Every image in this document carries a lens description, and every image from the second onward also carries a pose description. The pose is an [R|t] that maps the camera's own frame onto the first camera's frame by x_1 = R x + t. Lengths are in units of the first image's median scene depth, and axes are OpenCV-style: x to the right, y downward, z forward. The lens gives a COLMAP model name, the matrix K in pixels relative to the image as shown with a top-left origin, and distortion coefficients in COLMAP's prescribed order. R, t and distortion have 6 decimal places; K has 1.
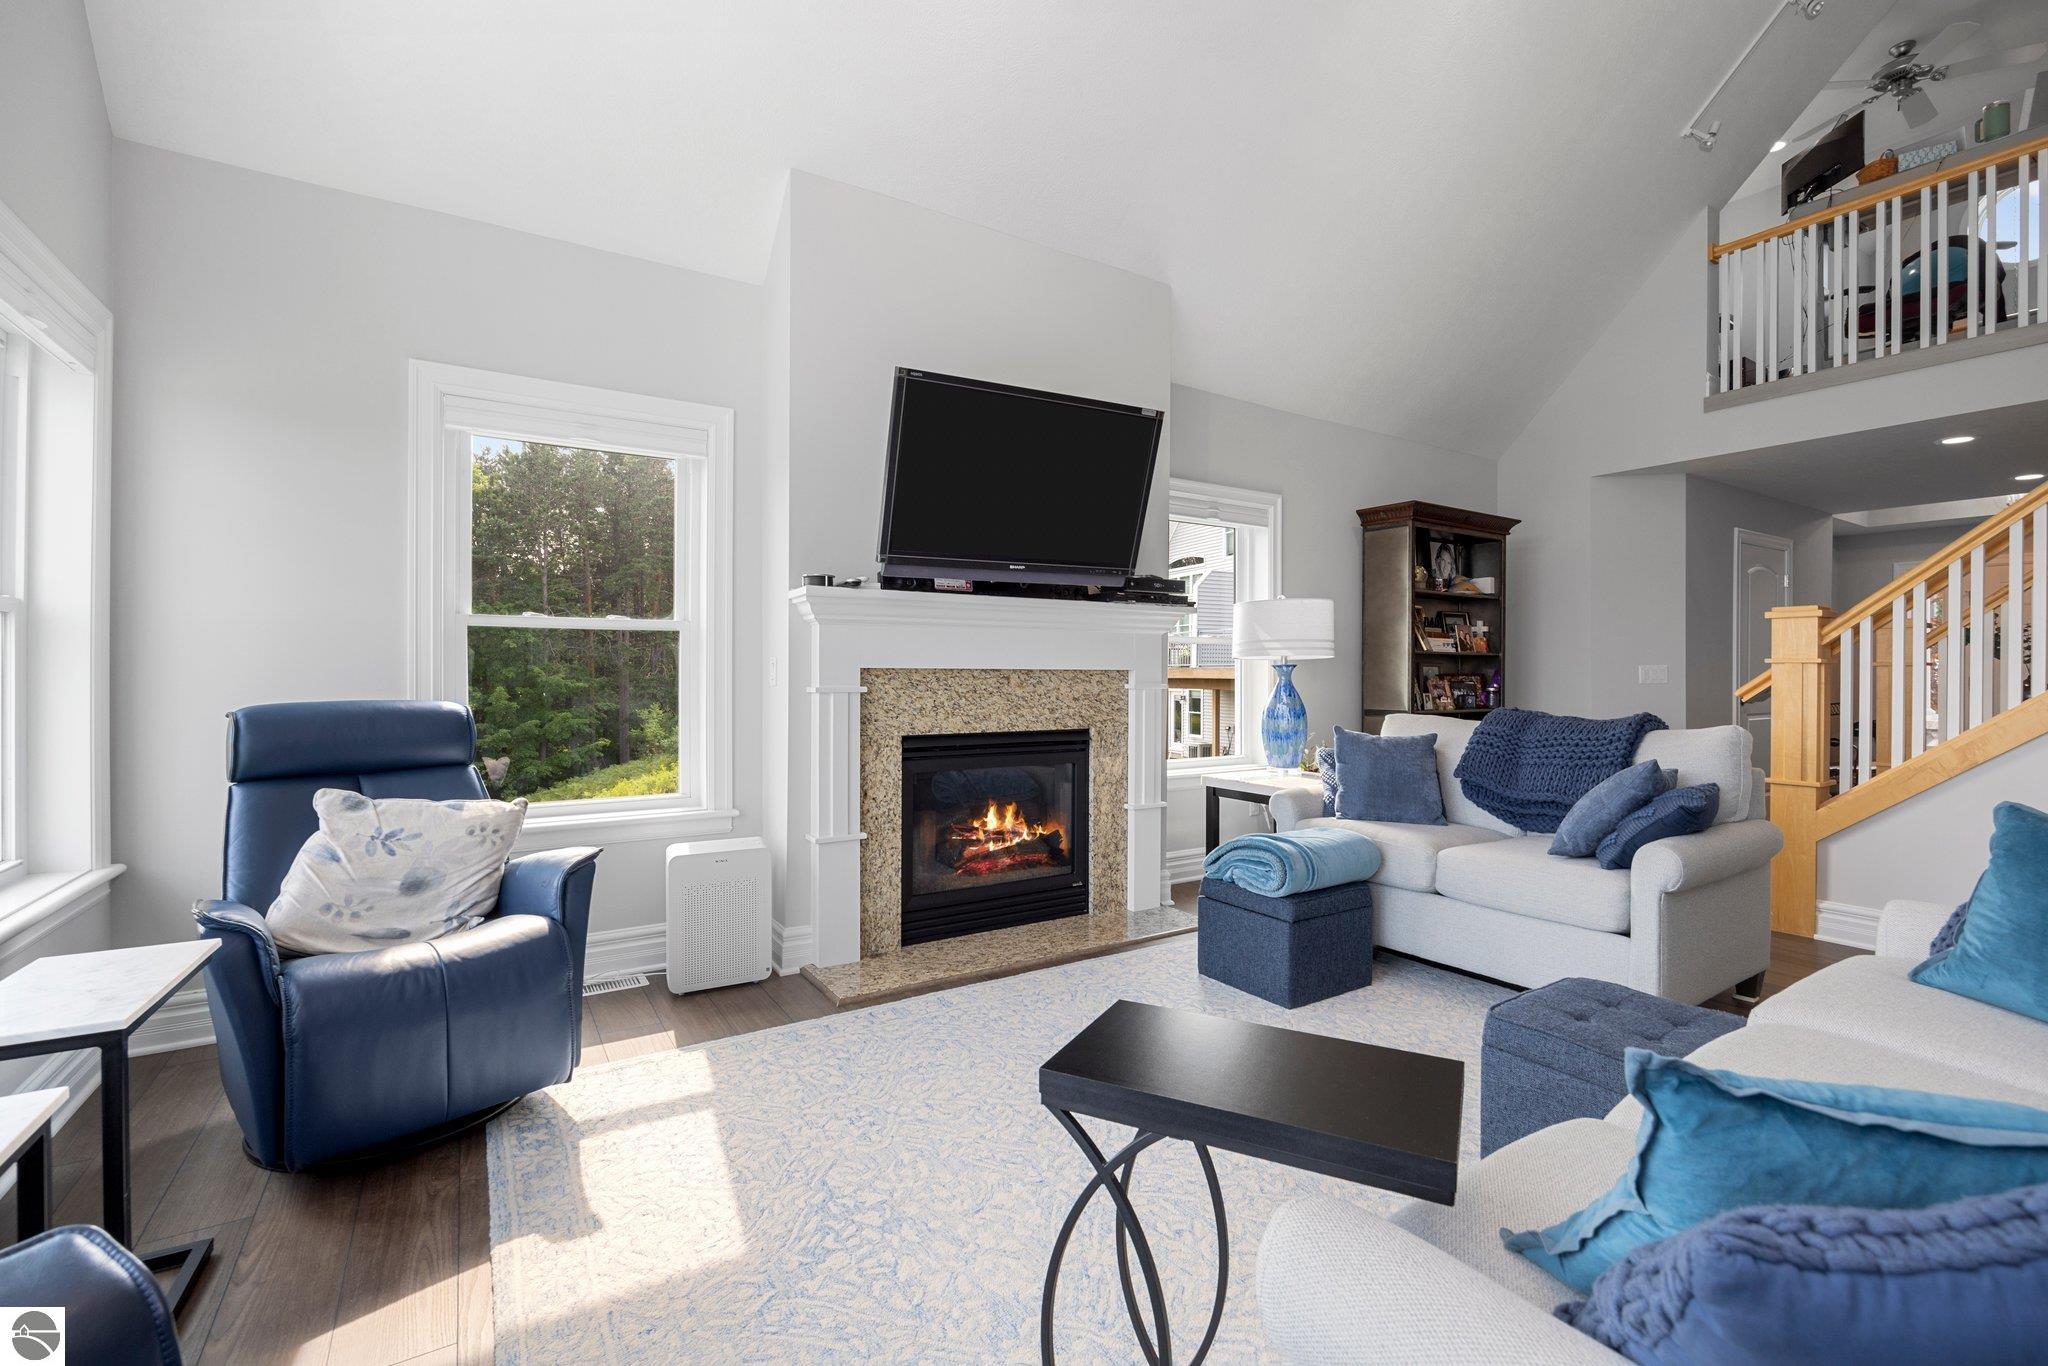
lens RADIAL K [[889.6, 0, 1046.3], [0, 889.6, 661.4], [0, 0, 1]] dist [0.000154, 0.000002]
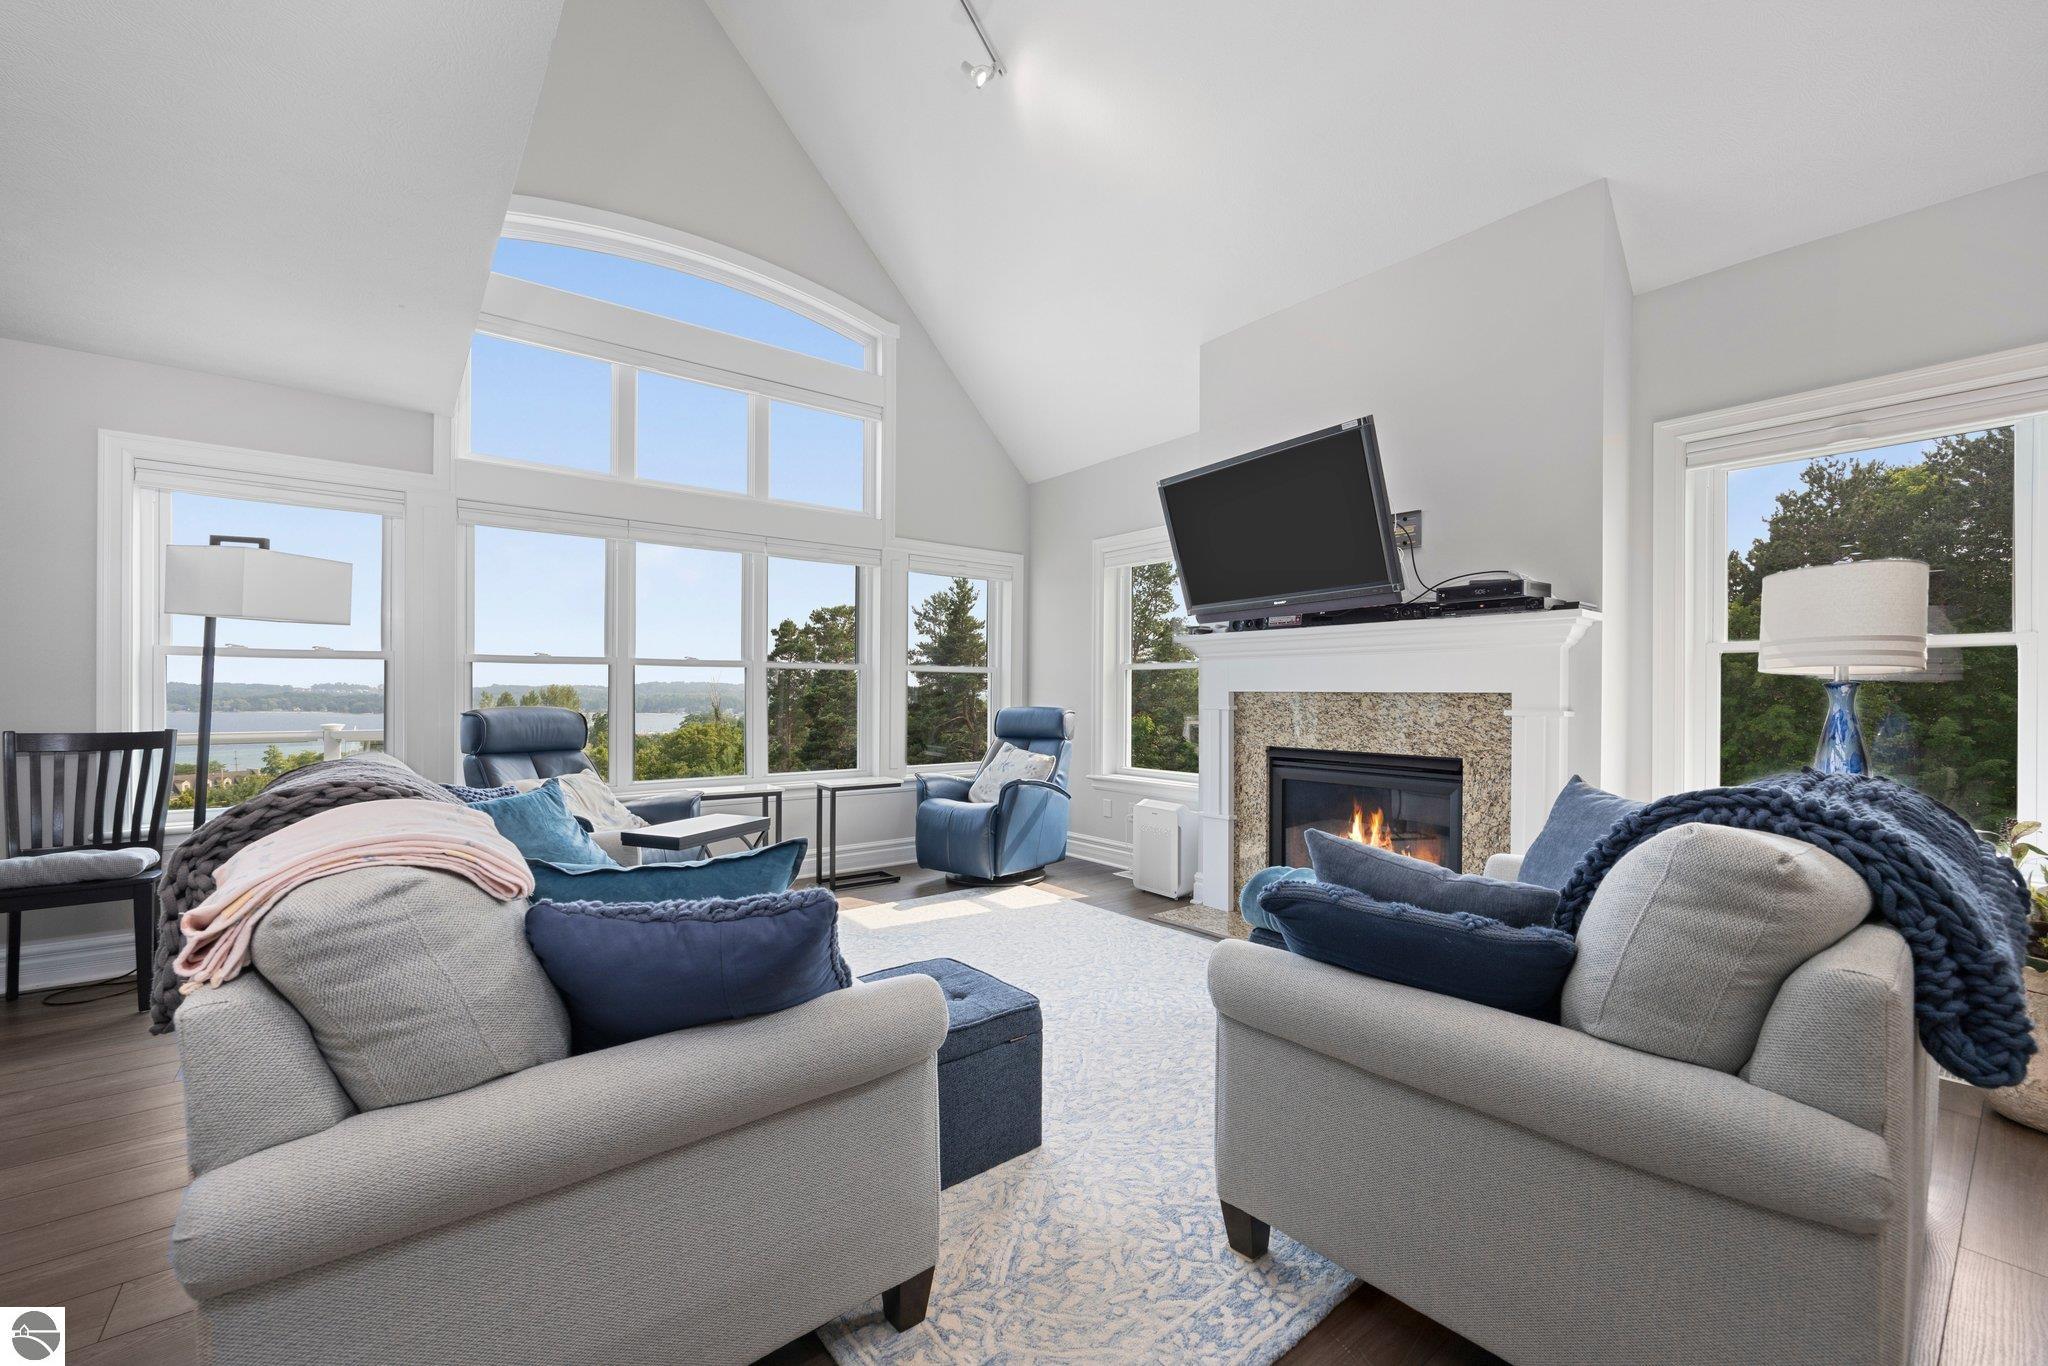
lens RADIAL K [[834.4, 0, 1030.5], [0, 834.4, 665.8], [0, 0, 1]] dist [0.000334, 0.000518]
pose [[0.108655, -0.034476, -0.993481, 0.929973], [0.006400, 0.999402, -0.033981, 0.008670], [0.994059, -0.002666, 0.108811, 0.528607]]
